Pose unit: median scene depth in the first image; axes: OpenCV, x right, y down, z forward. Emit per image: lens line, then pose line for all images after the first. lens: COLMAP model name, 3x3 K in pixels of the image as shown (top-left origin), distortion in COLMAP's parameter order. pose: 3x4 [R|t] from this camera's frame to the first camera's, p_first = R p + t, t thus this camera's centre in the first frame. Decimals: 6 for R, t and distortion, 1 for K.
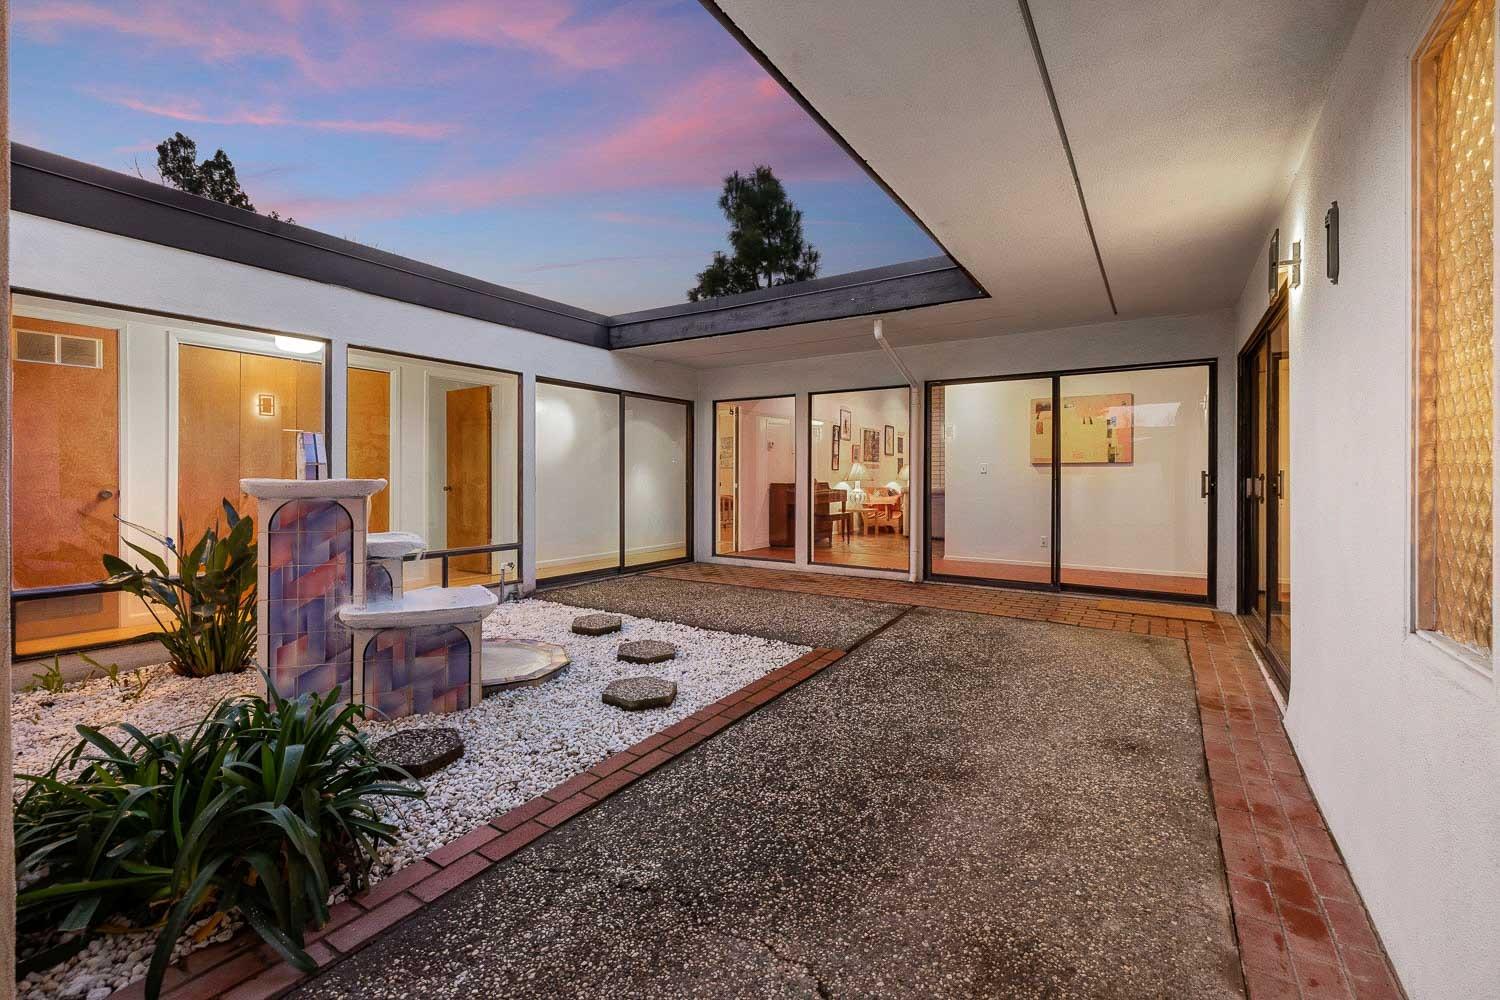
lens RADIAL K [[630.4, 0, 736.4], [0, 630.4, 471.7], [0, 0, 1]] dist [0.000673, -0.000293]
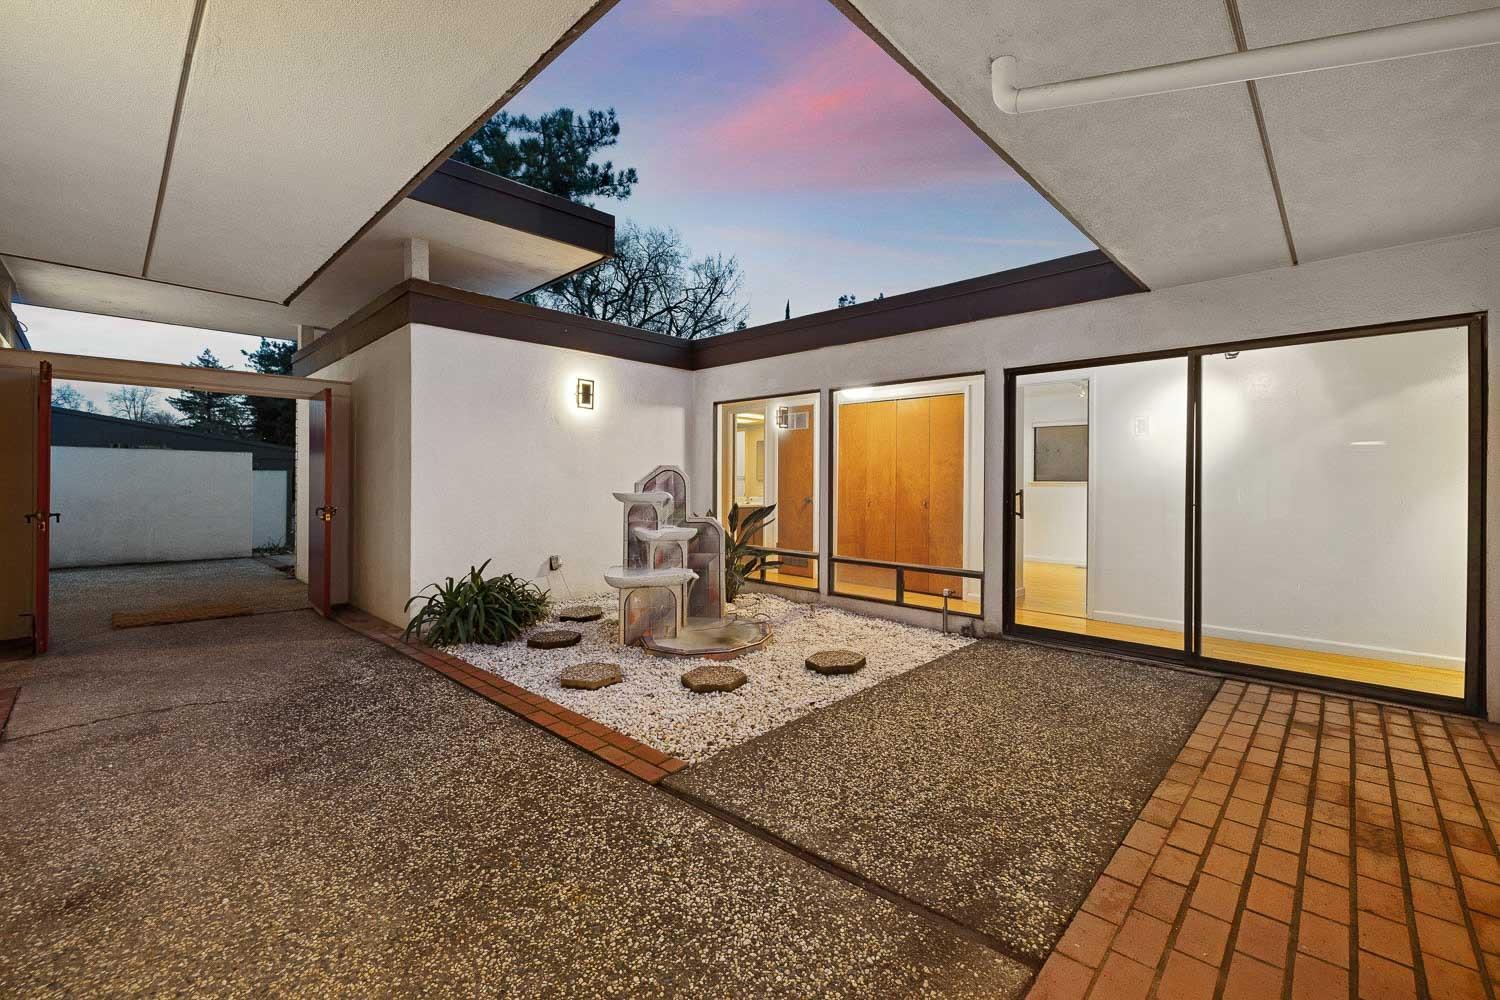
lens RADIAL K [[630.4, 0, 748.8], [0, 630.4, 495.5], [0, 0, 1]] dist [0.000673, -0.000293]
pose [[-0.175666, 0.015256, -0.984332, 1.066145], [0.001116, 0.999882, 0.015298, -0.001594], [0.984449, 0.001588, -0.175663, 1.686495]]
